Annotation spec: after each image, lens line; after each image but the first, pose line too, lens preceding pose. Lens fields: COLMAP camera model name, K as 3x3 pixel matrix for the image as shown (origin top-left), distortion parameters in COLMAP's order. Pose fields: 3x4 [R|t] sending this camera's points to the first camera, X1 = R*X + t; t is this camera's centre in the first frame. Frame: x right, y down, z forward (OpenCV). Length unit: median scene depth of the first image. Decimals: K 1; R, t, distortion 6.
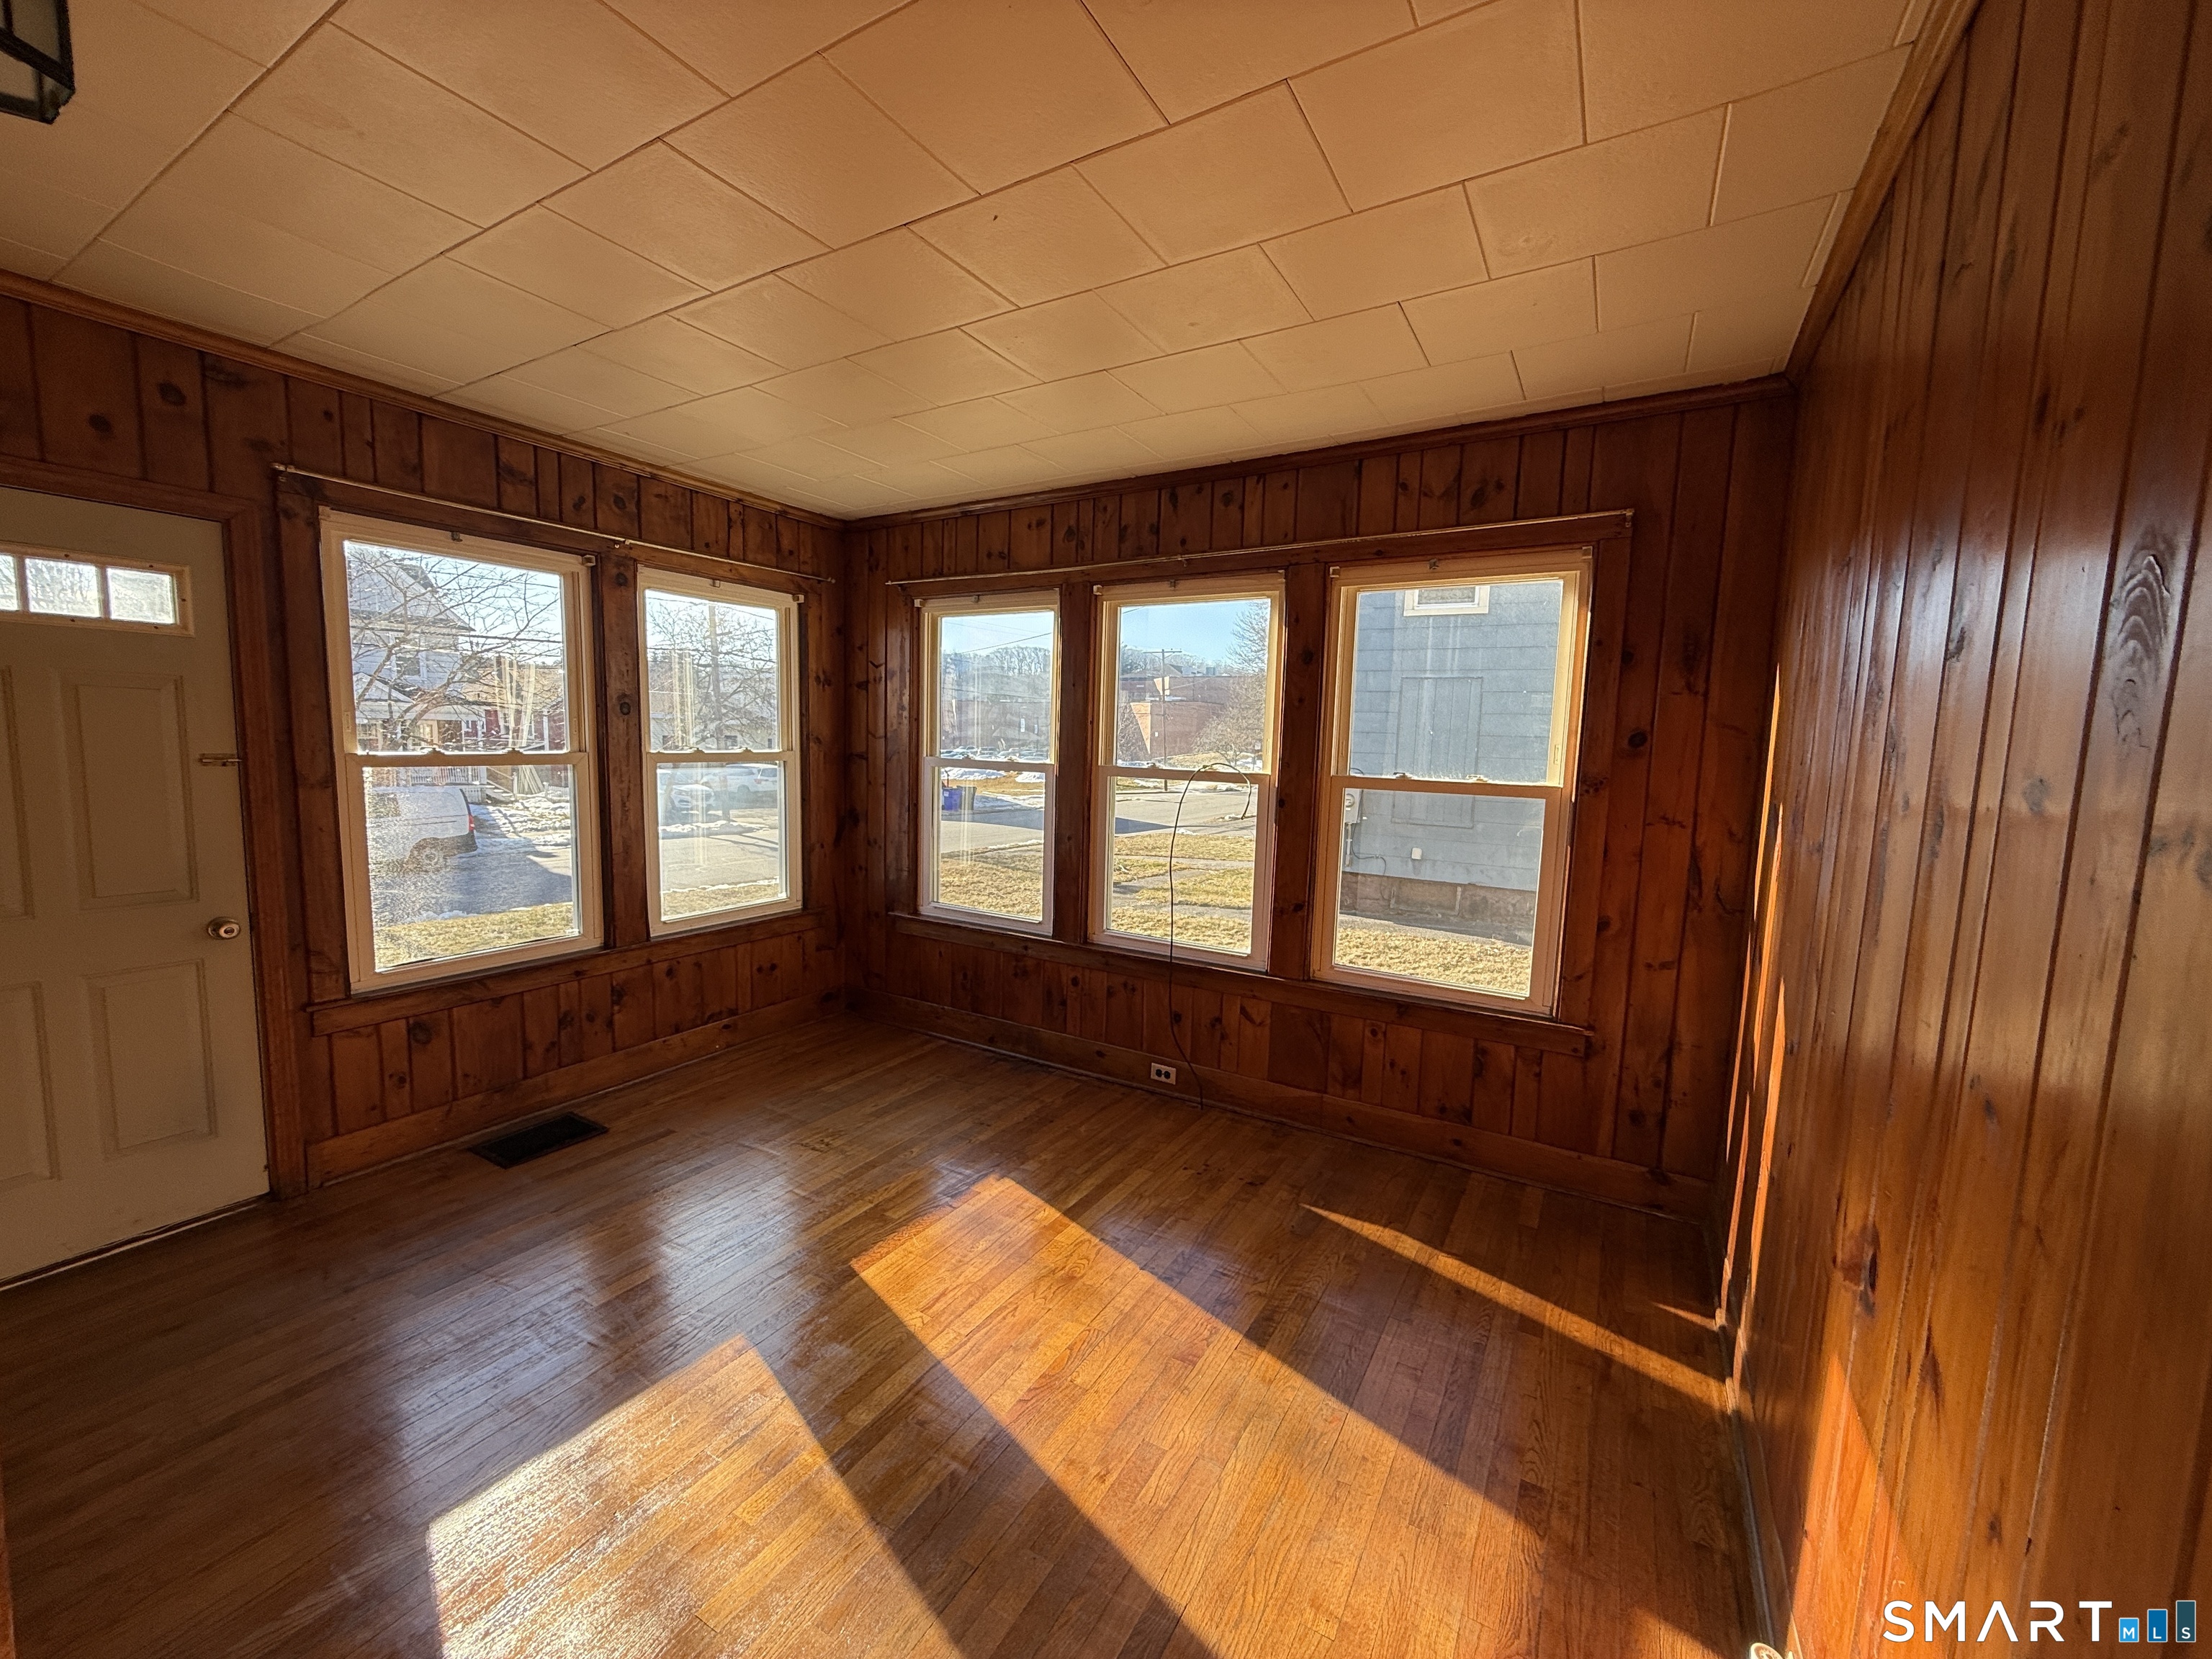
lens RADIAL K [[879.5, 0, 1098.0], [0, 879.5, 828.2], [0, 0, 1]] dist [0.002442, -0.000070]
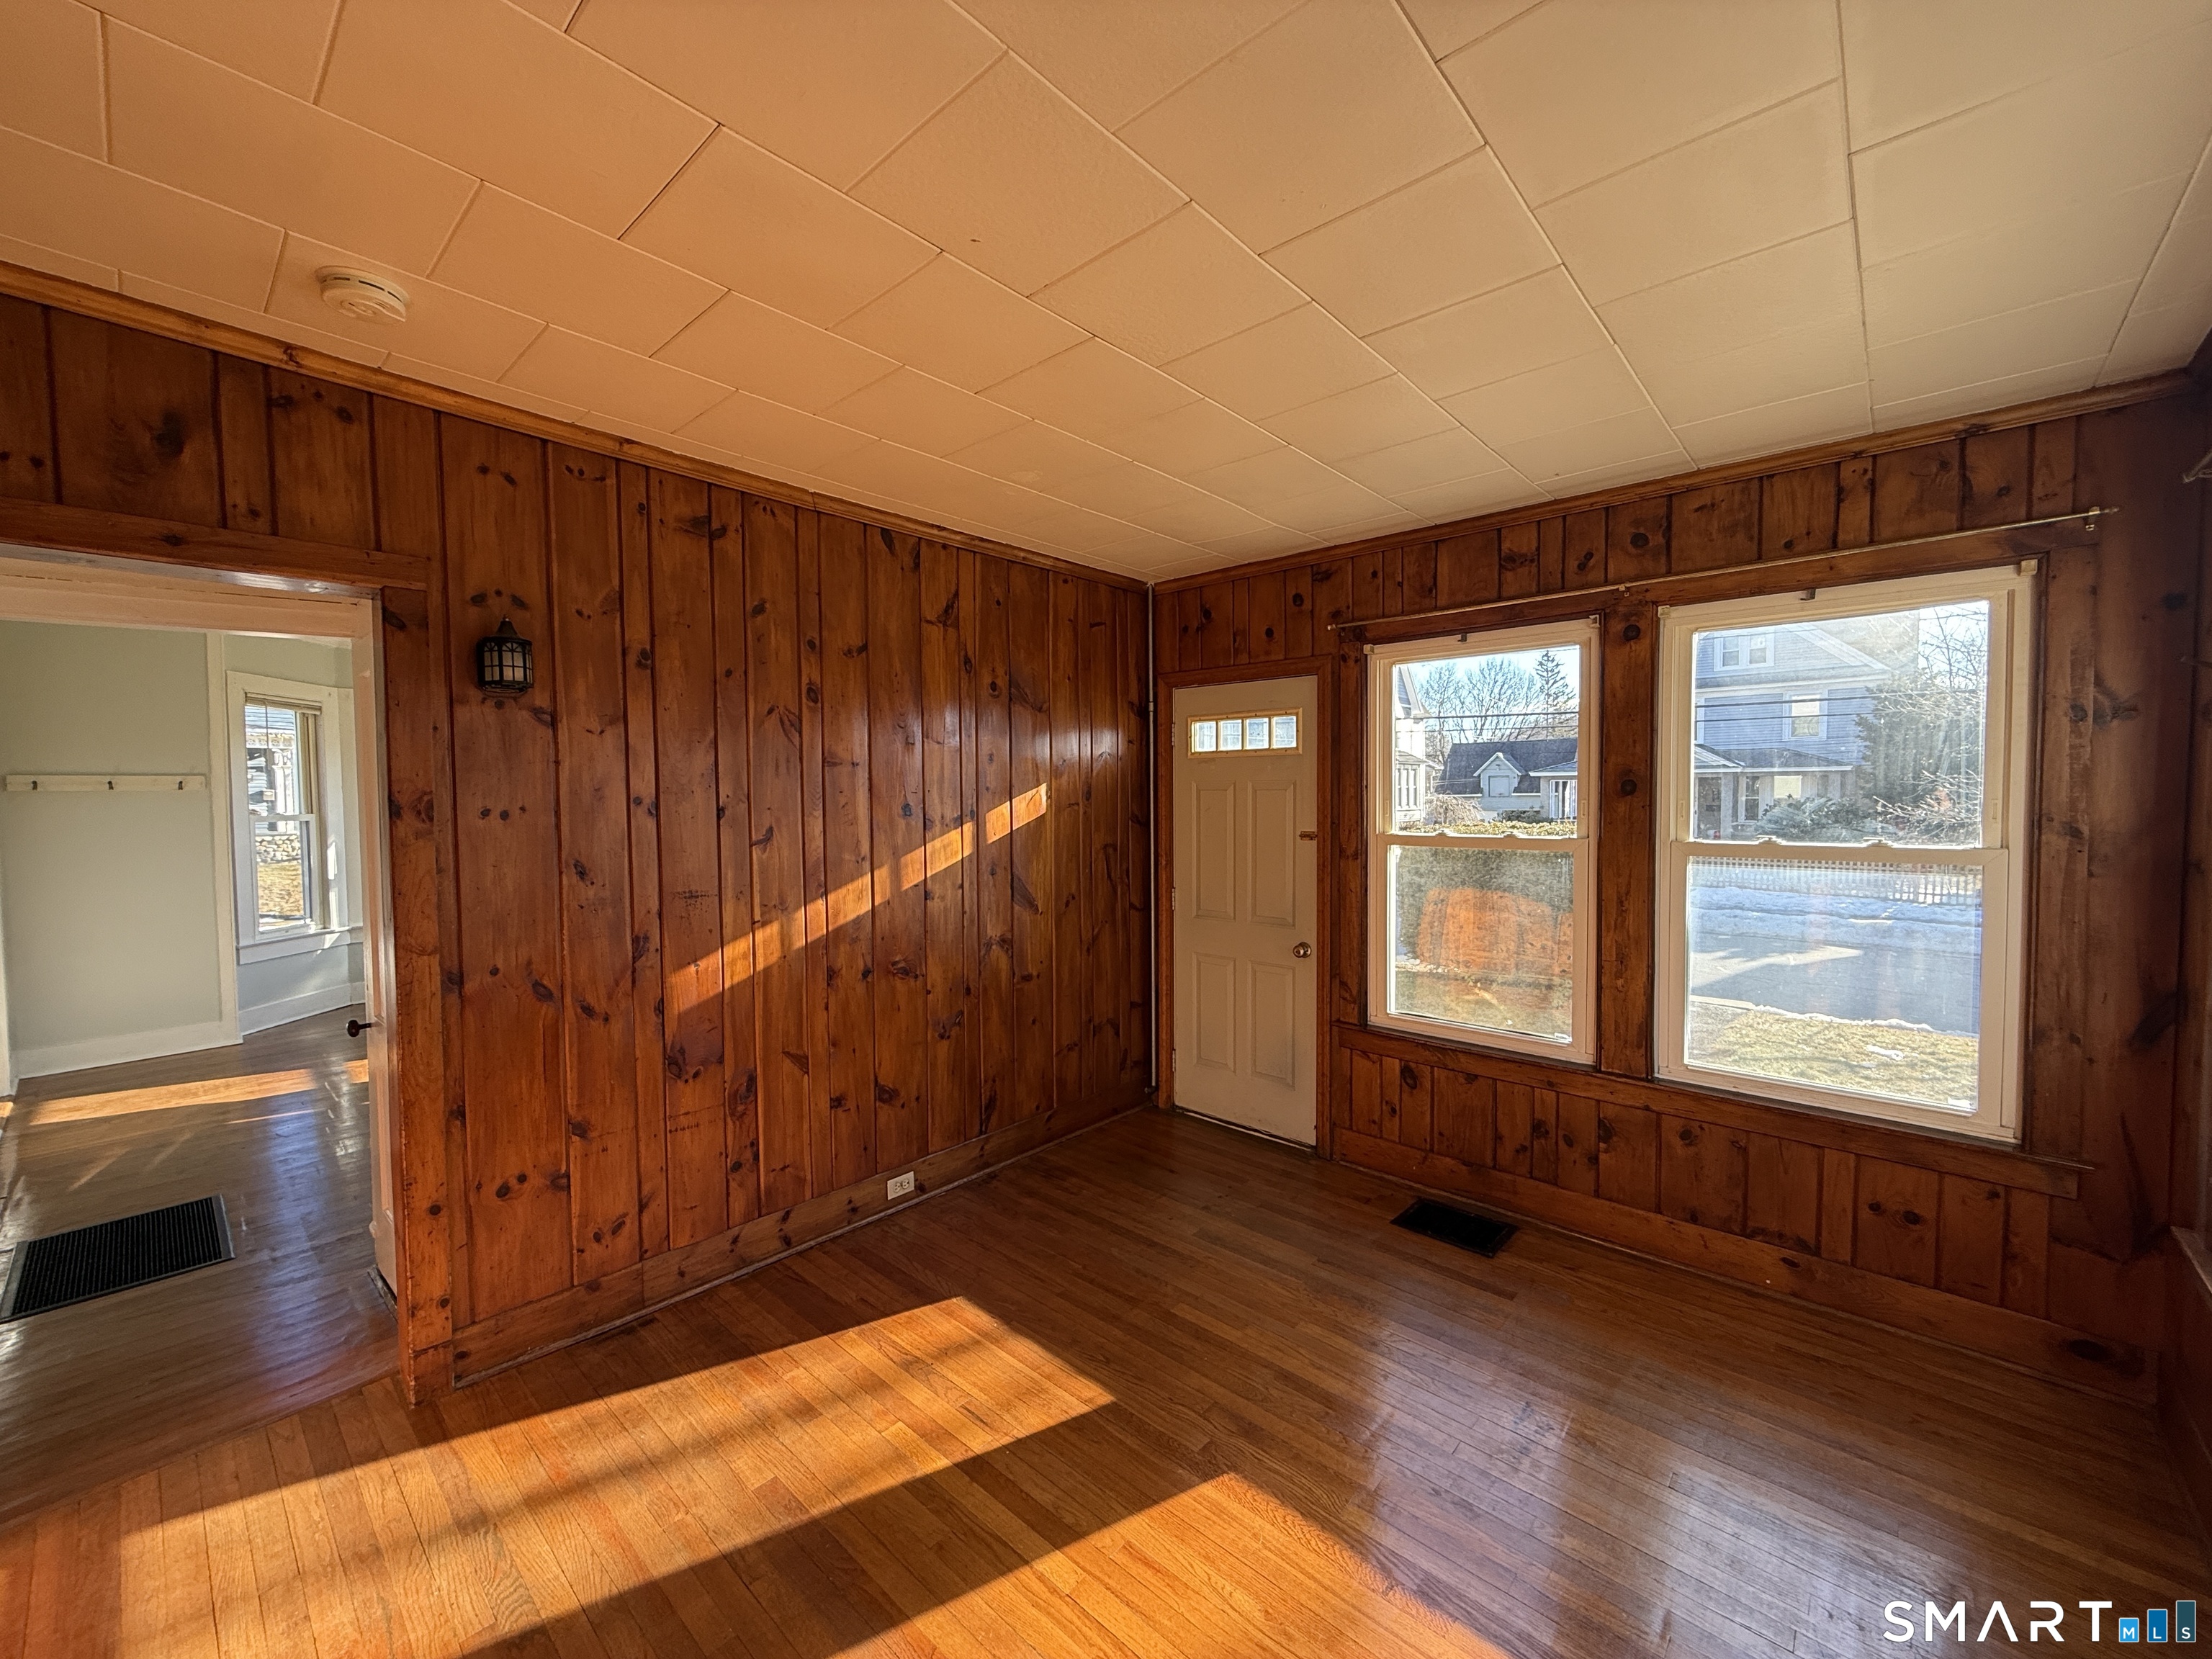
lens RADIAL K [[879.5, 0, 1098.0], [0, 879.5, 828.2], [0, 0, 1]] dist [0.002442, -0.000070]
pose [[-0.202050, 0.017482, -0.979219, 0.416960], [-0.098860, 0.994370, 0.038151, -0.091160], [0.974373, 0.104514, -0.199185, 0.776440]]
